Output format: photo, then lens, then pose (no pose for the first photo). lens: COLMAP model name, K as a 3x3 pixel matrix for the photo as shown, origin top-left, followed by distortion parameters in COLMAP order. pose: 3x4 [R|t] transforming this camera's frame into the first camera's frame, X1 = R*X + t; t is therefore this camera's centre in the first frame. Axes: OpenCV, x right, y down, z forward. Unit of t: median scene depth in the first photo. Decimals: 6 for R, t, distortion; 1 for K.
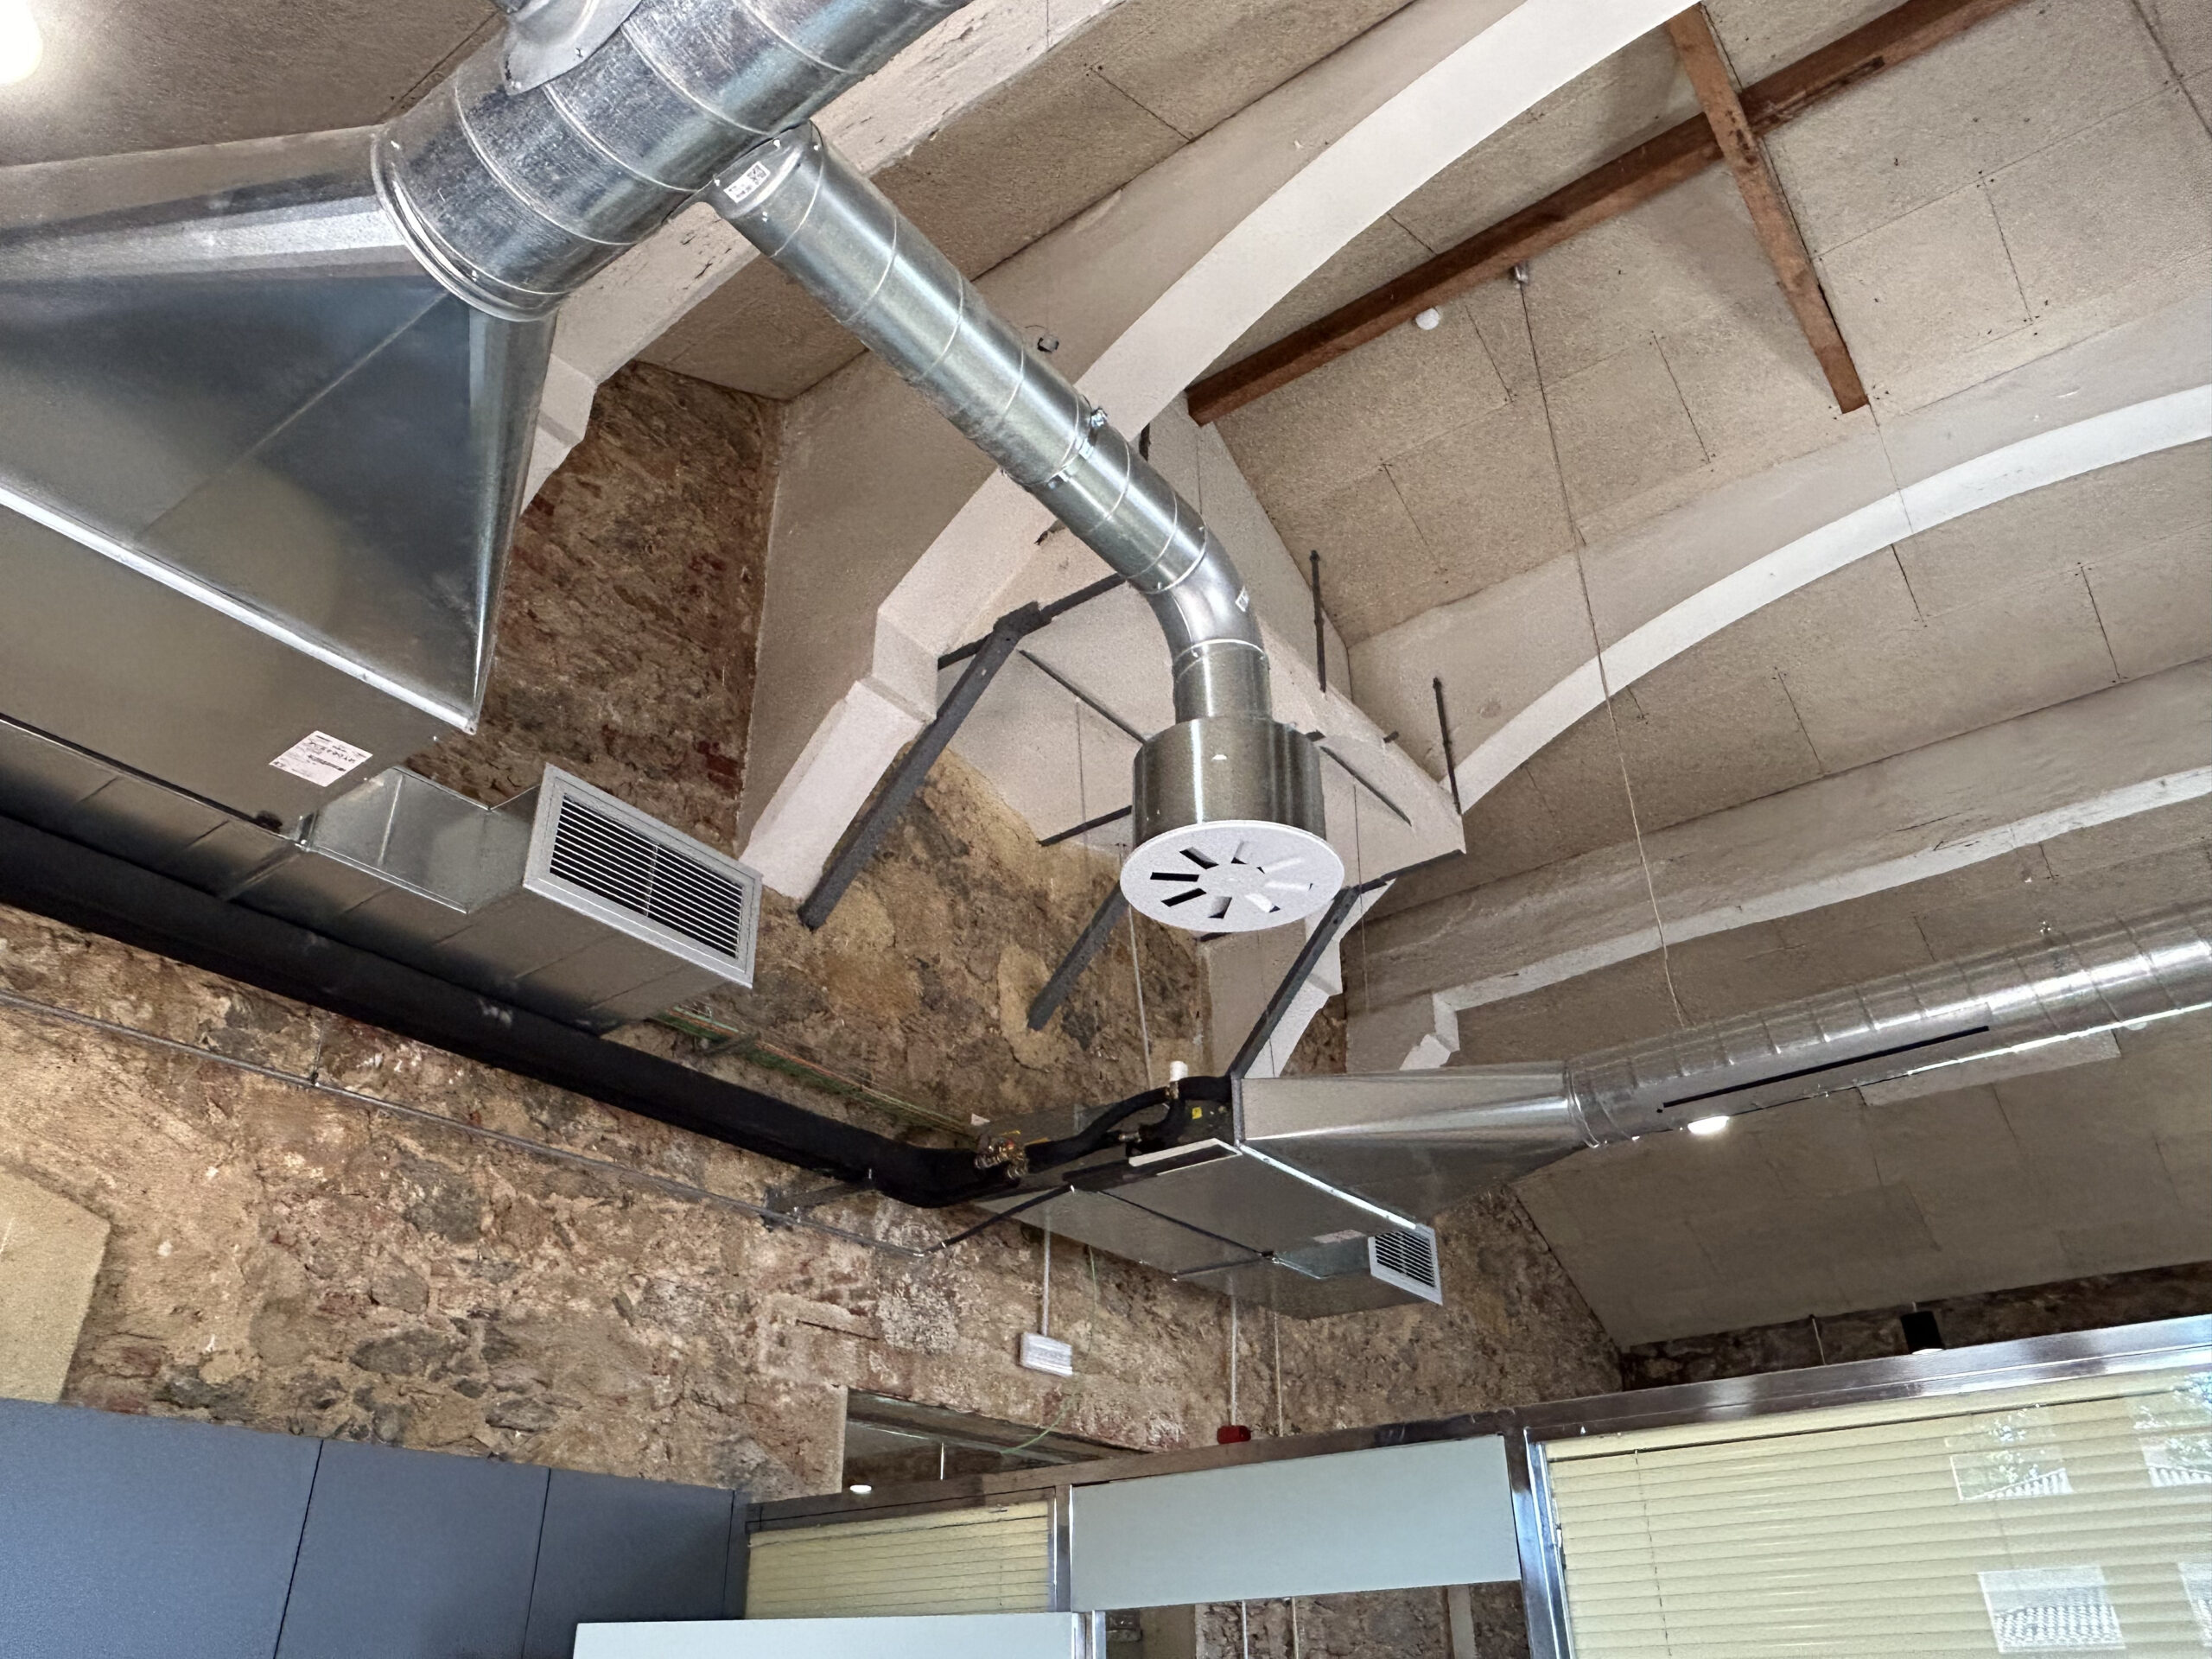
lens RADIAL K [[1556.5, 0, 1092.3], [0, 1556.5, 820.9], [0, 0, 1]] dist [0.005083, 0.001580]
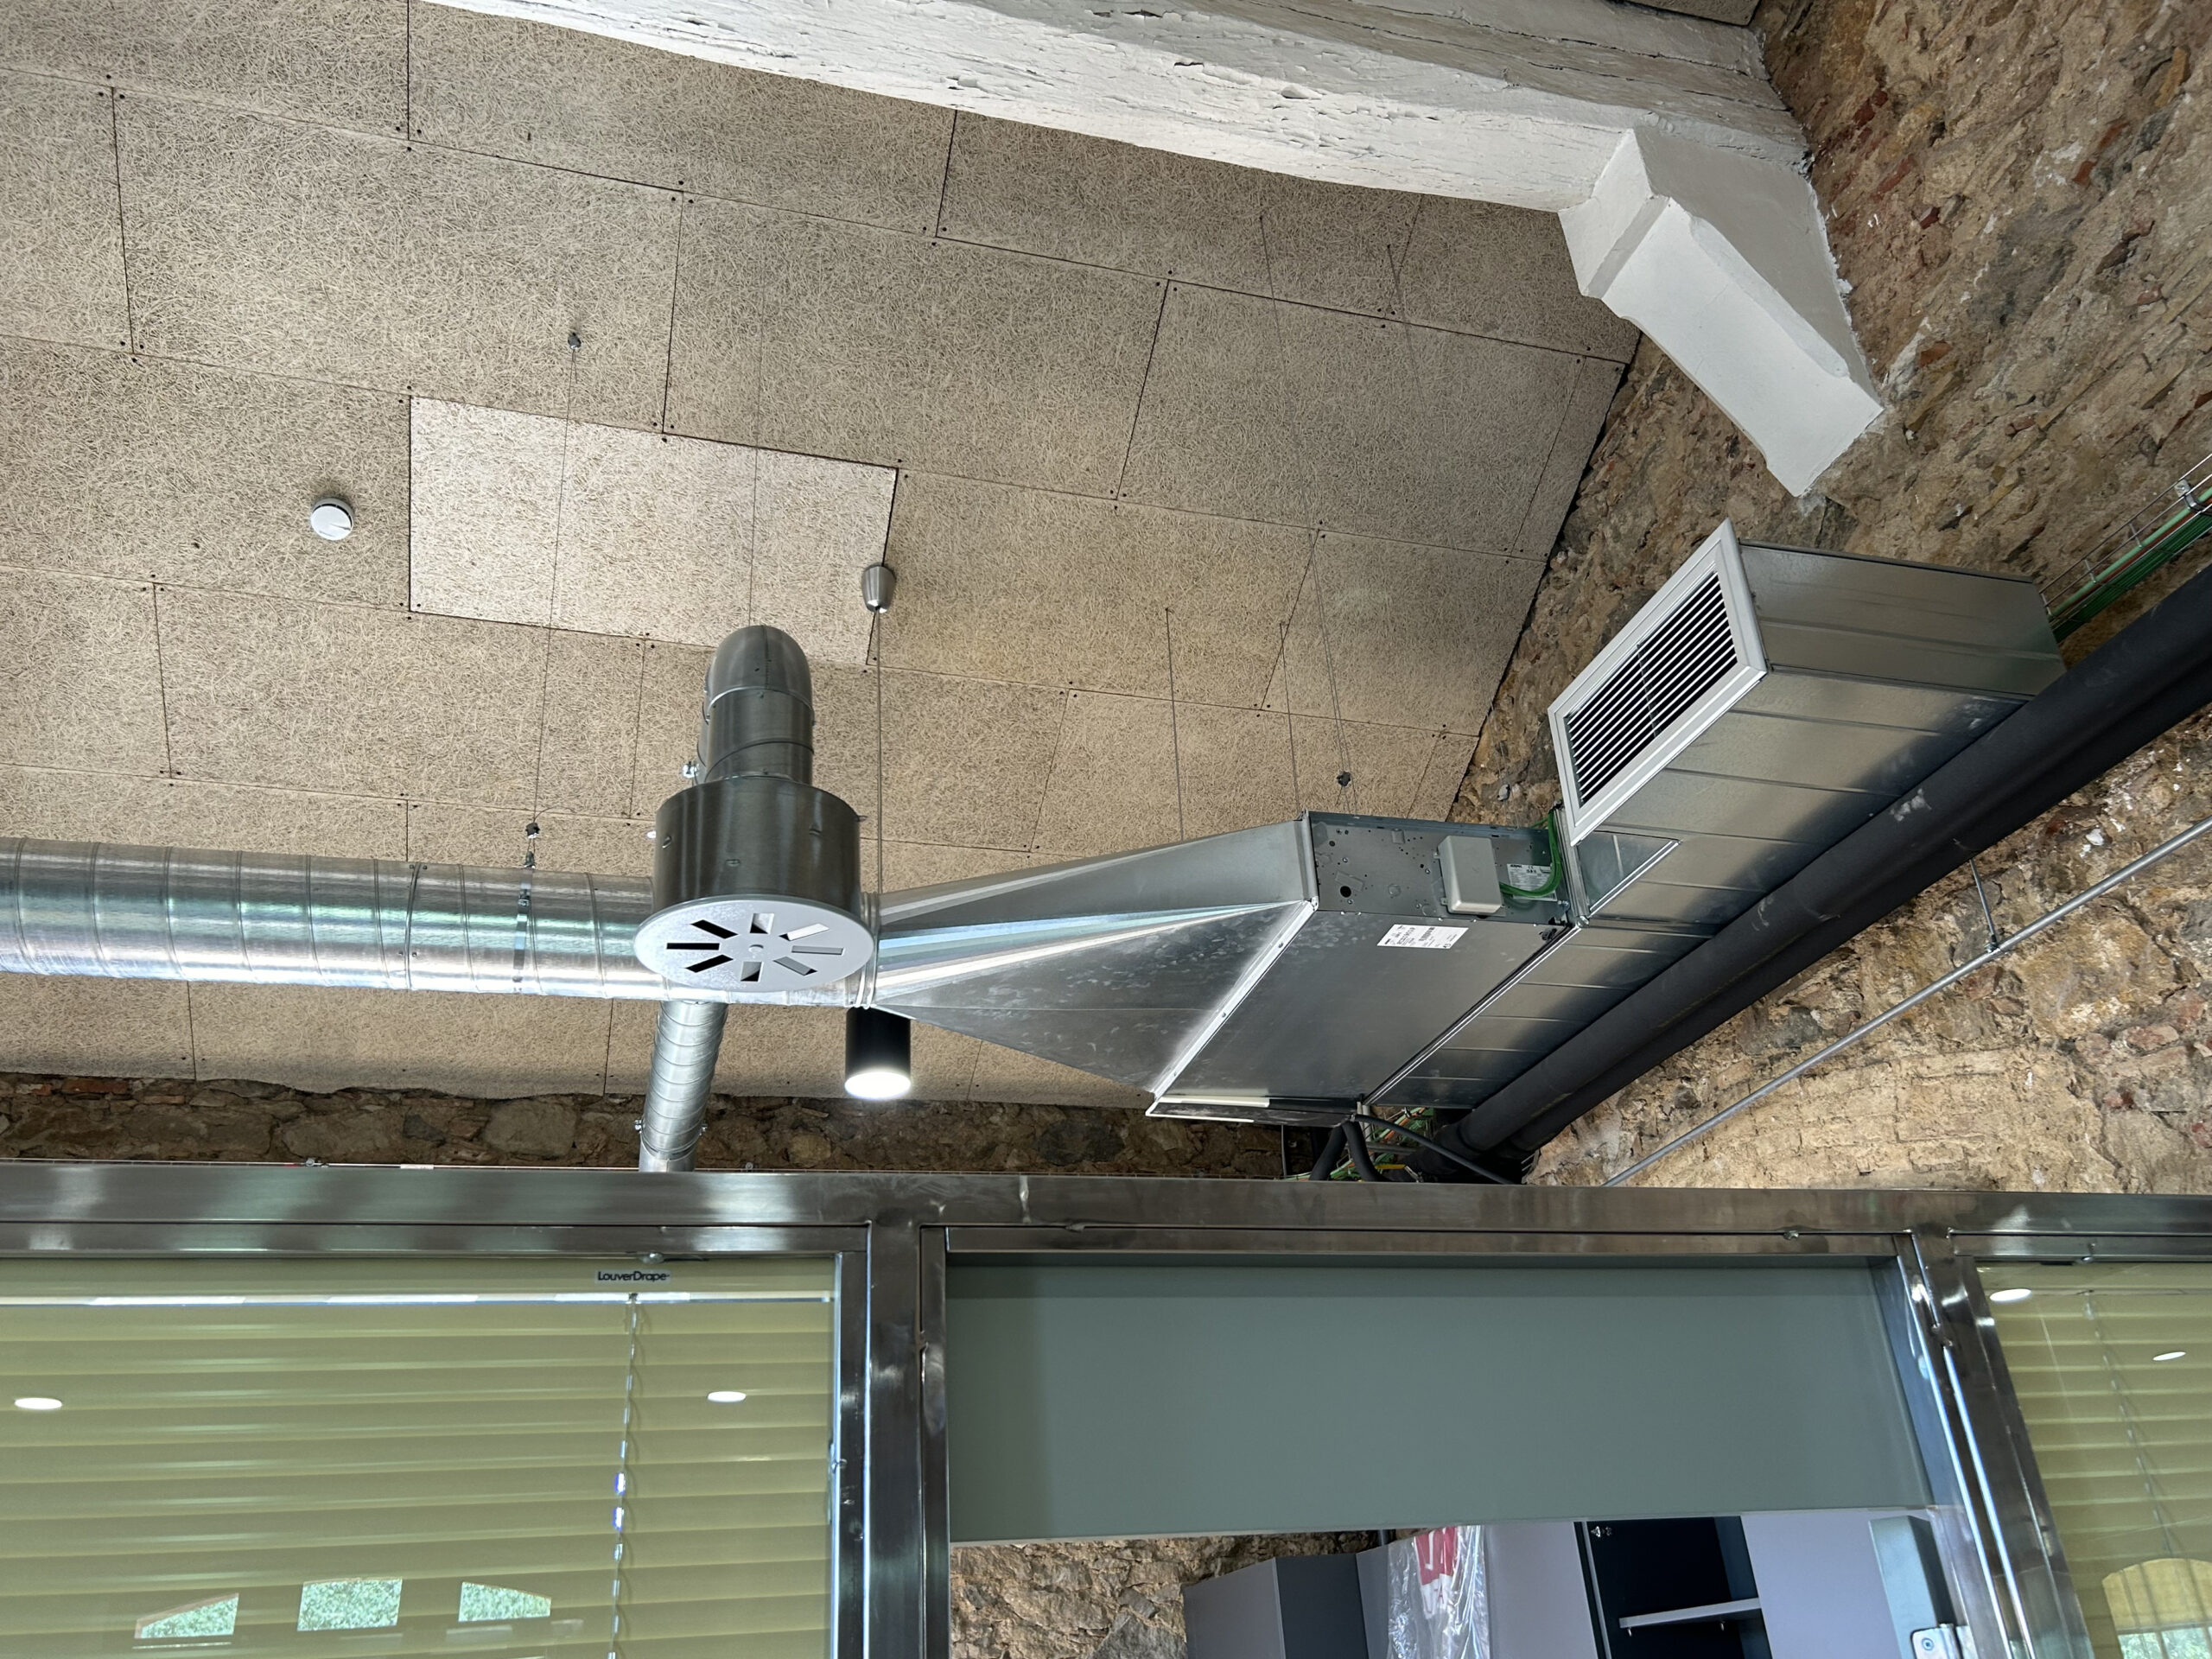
lens RADIAL K [[1752.6, 0, 1110.0], [0, 1752.6, 829.5], [0, 0, 1]] dist [0.035708, -0.020626]
pose [[-0.602669, -0.324148, -0.729190, 0.326707], [0.470305, 0.593937, -0.652727, 0.339254], [0.644673, -0.736320, -0.205499, 0.599180]]
